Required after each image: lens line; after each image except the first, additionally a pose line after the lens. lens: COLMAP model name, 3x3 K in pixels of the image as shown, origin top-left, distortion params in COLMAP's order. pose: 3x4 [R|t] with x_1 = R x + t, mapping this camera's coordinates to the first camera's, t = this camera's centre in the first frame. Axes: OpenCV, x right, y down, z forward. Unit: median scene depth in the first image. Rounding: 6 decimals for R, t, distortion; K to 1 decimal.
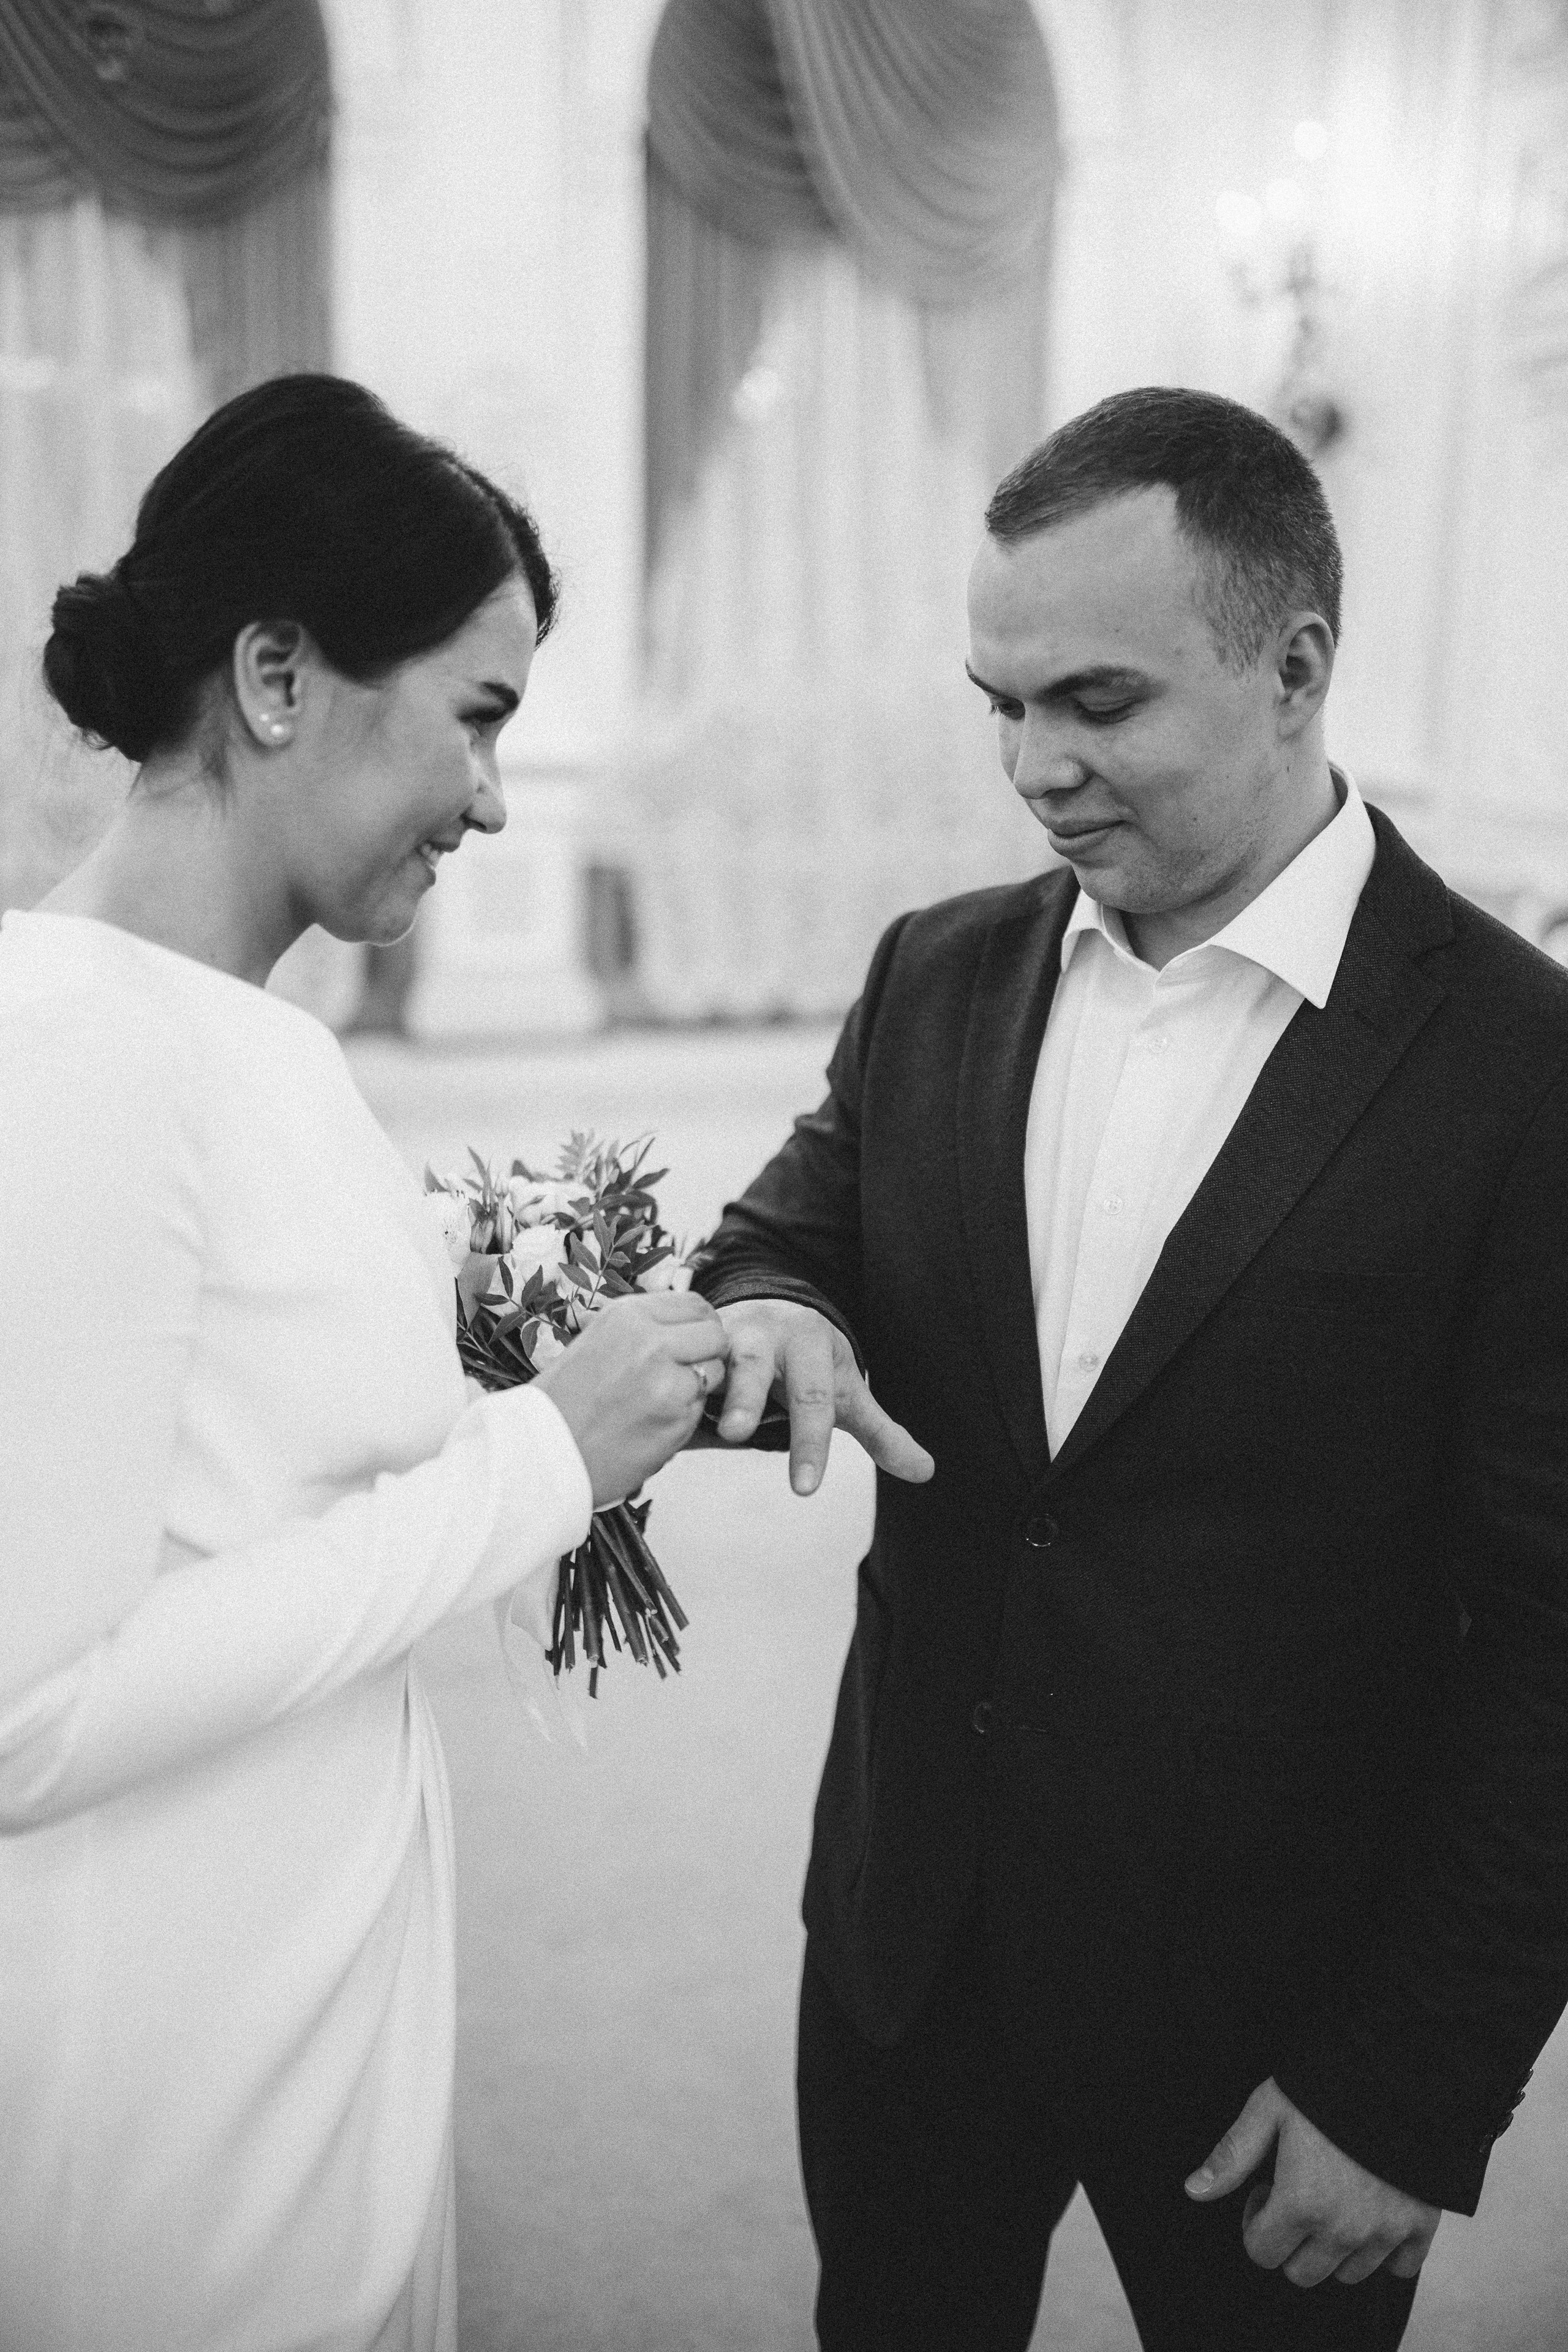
lens RADIAL K [[2345.0, 0, 777.9], [0, 2345.0, 1105.5], [0, 0, 1]] dist [0.027264, 0.000000]
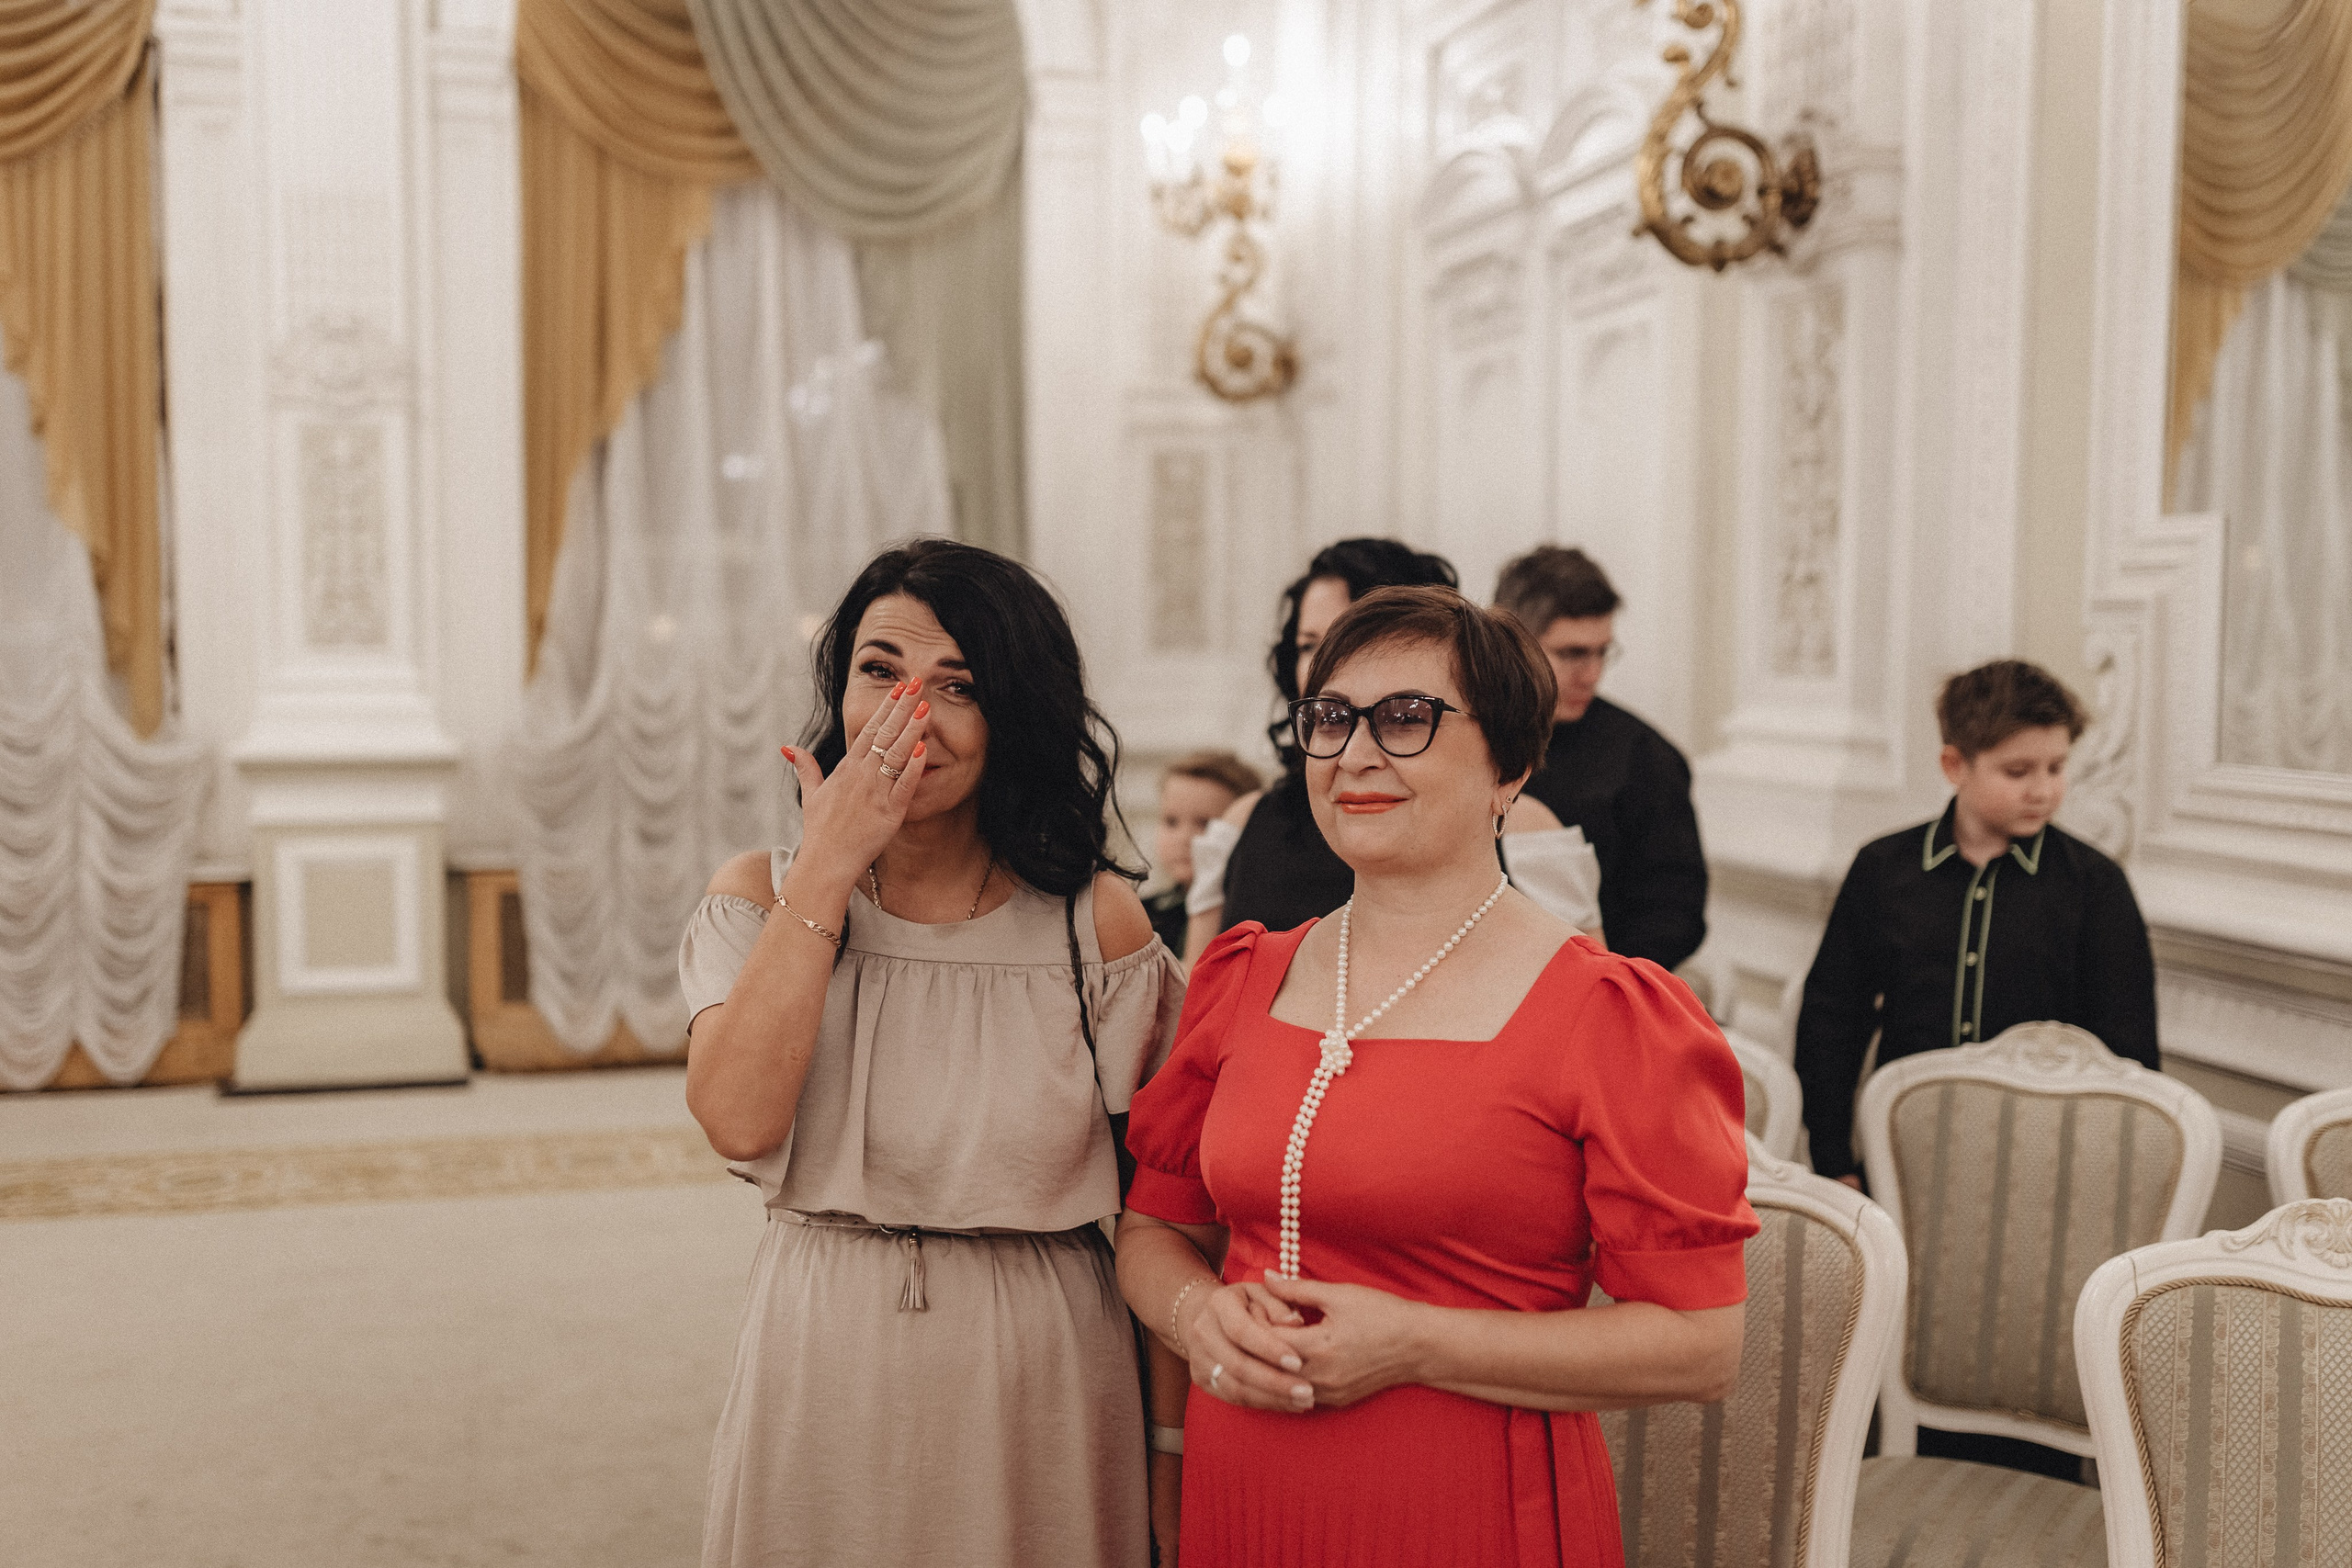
lens RADIAL K [[2344.8, 0, 1157.6], [0, 2344.8, 786.9], [0, 0, 1]] dist [0.027264, 0.000000]
pose [[0.996897, -0.007773, -0.078336, 0.247964], [-0.003566, 0.989632, -0.143582, -0.012429], [0.078640, 0.143416, 0.986533, 0.167144]]
